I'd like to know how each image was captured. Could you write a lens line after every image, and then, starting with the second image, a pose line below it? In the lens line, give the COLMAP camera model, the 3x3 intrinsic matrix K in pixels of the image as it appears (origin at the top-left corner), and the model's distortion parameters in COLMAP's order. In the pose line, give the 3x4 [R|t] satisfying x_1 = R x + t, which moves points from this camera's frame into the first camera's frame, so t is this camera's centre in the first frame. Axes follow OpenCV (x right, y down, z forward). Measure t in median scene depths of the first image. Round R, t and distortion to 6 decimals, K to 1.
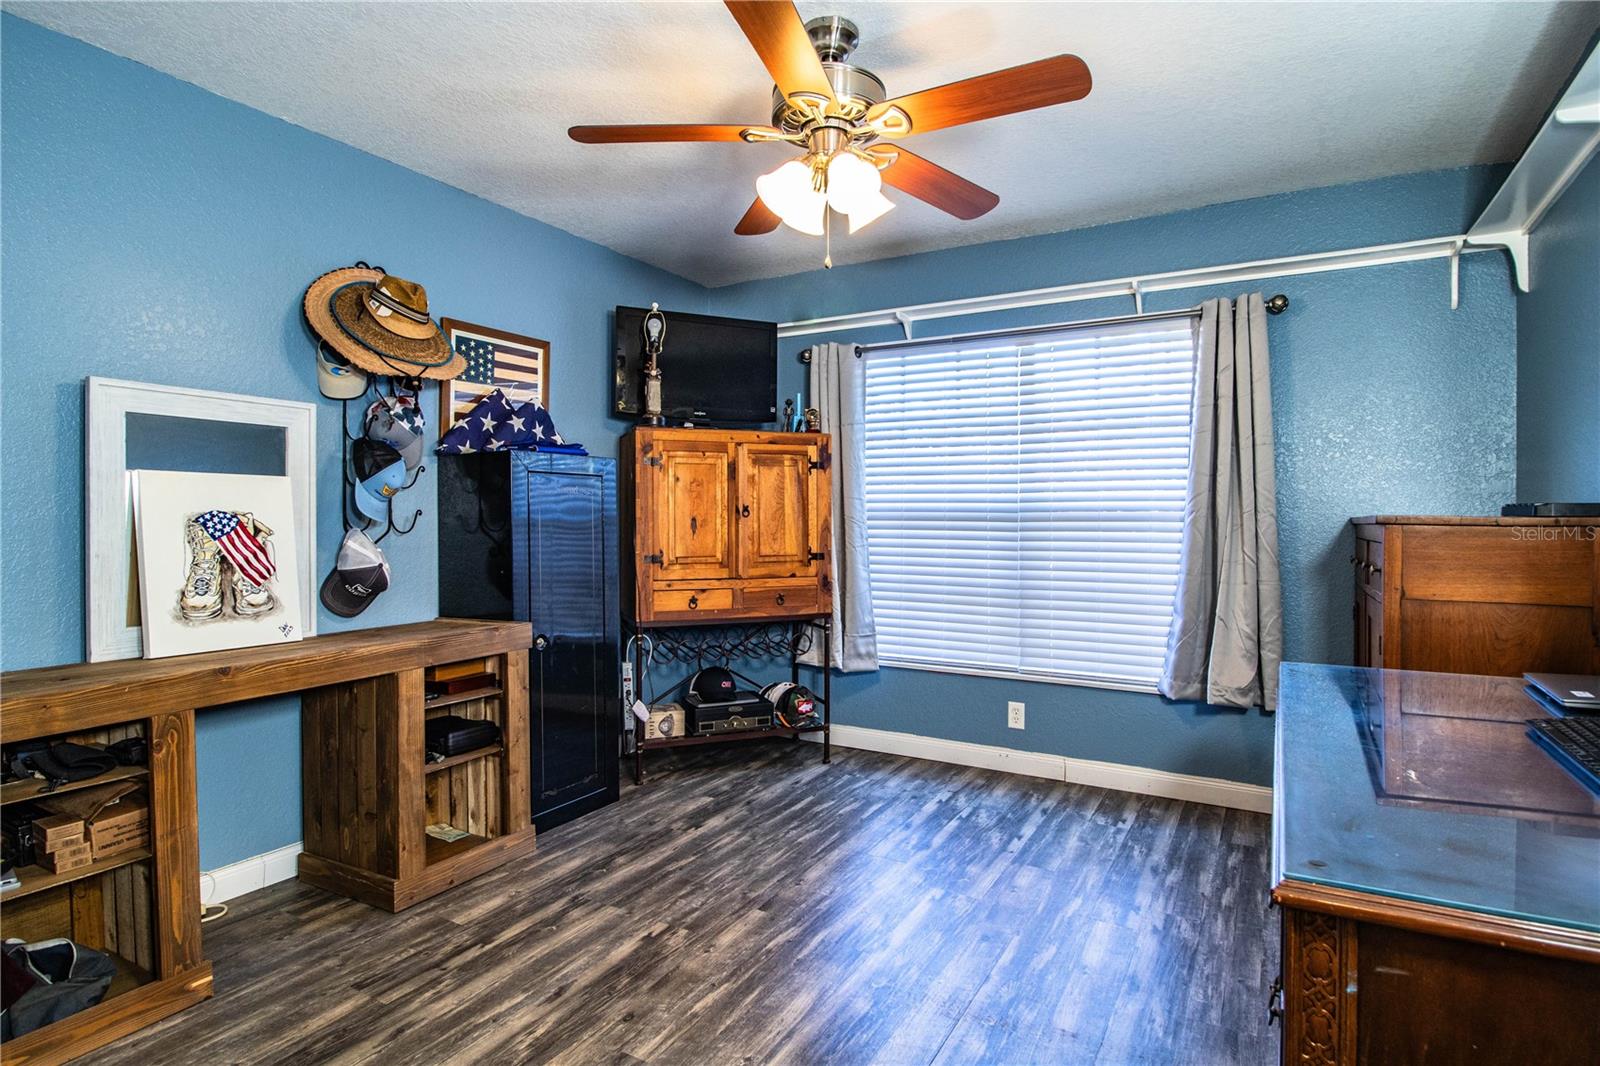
lens RADIAL K [[831.0, 0, 811.9], [0, 831.0, 530.2], [0, 0, 1]] dist [0.004941, -0.013398]
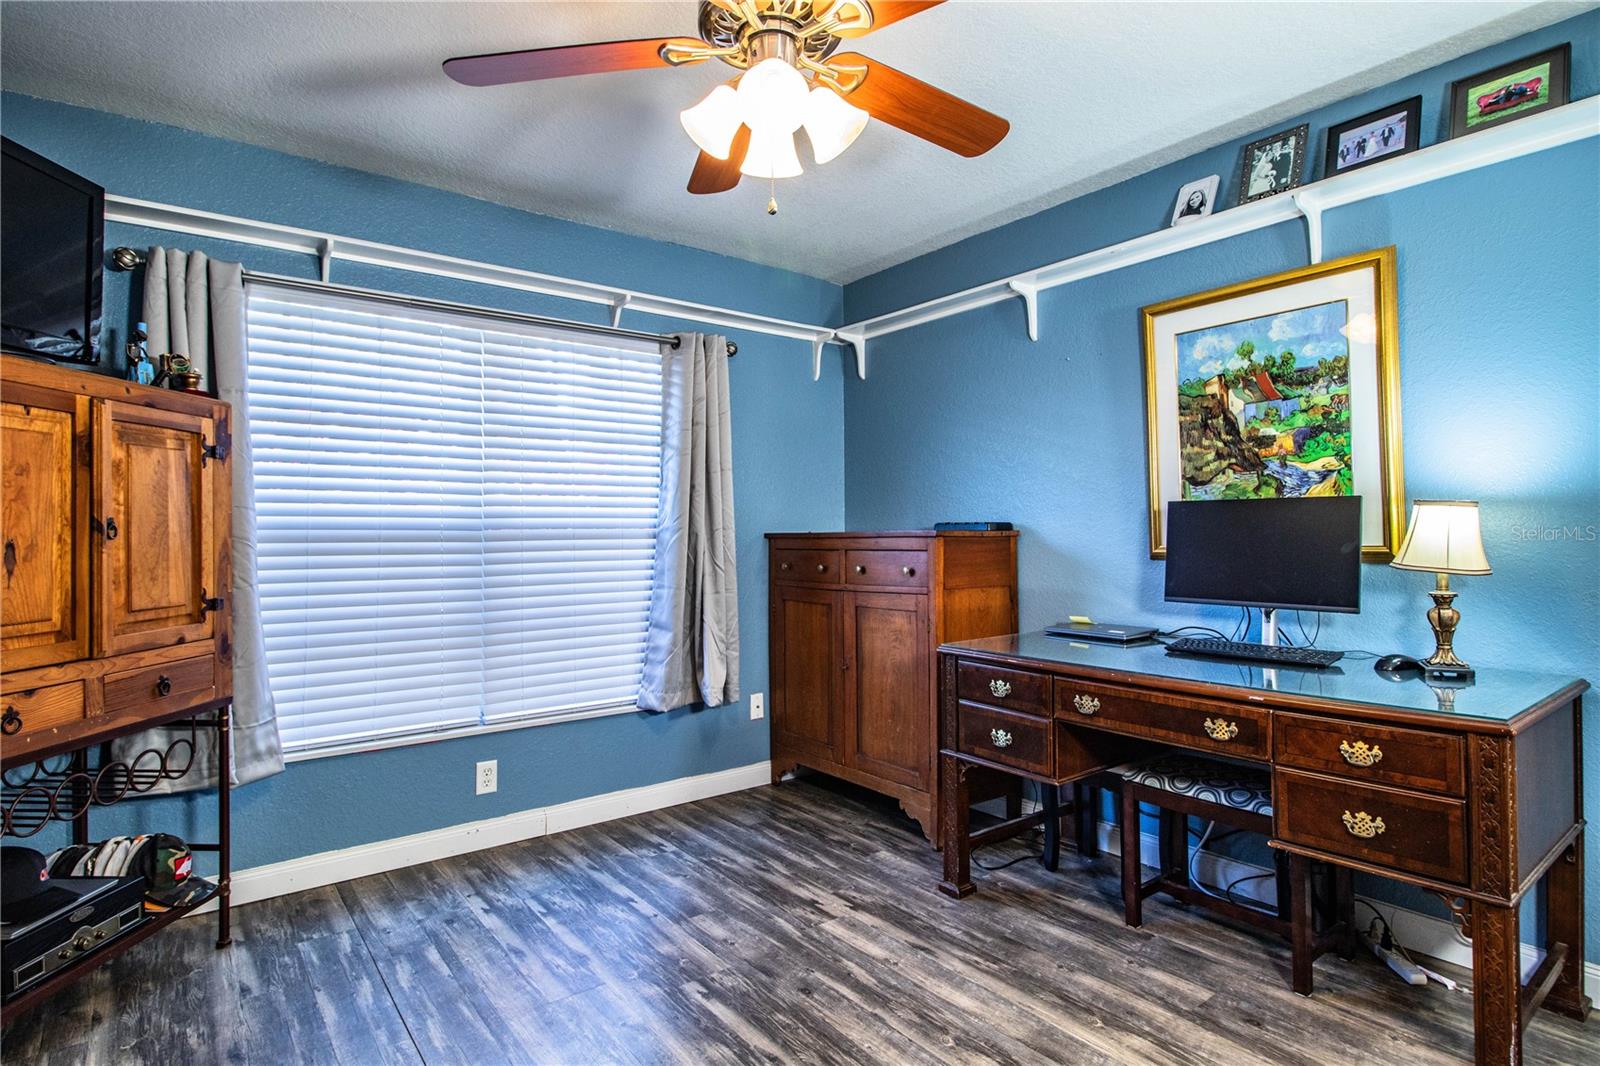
lens RADIAL K [[831.0, 0, 805.9], [0, 831.0, 527.3], [0, 0, 1]] dist [0.004941, -0.013398]
pose [[0.384949, 0.001415, 0.922937, -0.494522], [0.023908, 0.999648, -0.011505, -0.008672], [-0.922628, 0.026495, 0.384780, 0.489106]]
